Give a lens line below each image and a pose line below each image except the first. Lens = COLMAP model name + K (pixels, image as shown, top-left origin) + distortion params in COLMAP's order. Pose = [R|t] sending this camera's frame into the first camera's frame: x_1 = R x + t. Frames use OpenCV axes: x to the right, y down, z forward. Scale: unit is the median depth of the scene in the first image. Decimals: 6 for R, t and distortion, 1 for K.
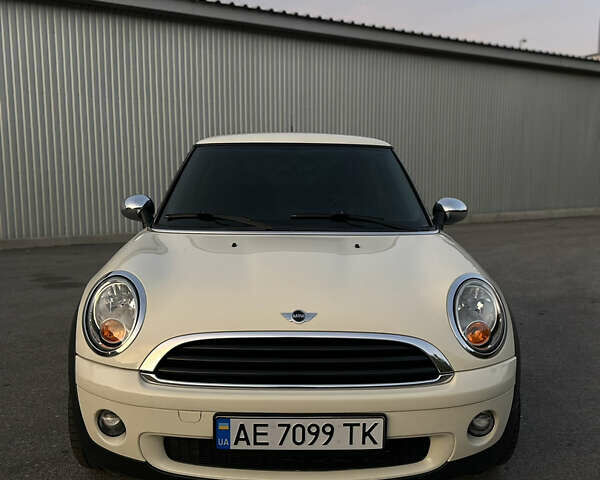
lens RADIAL K [[603.5, 0, 300.0], [0, 603.5, 240.0], [0, 0, 1]] dist [-0.006260, -0.005116]
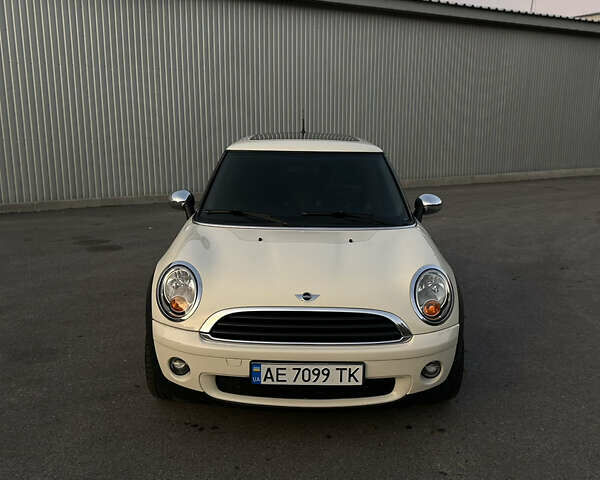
lens RADIAL K [[603.5, 0, 300.0], [0, 603.5, 240.0], [0, 0, 1]] dist [-0.006260, -0.005116]
pose [[0.999816, 0.007939, -0.017488, 0.005404], [-0.006408, 0.996279, 0.085953, -0.132239], [0.018105, -0.085825, 0.996146, -0.437116]]
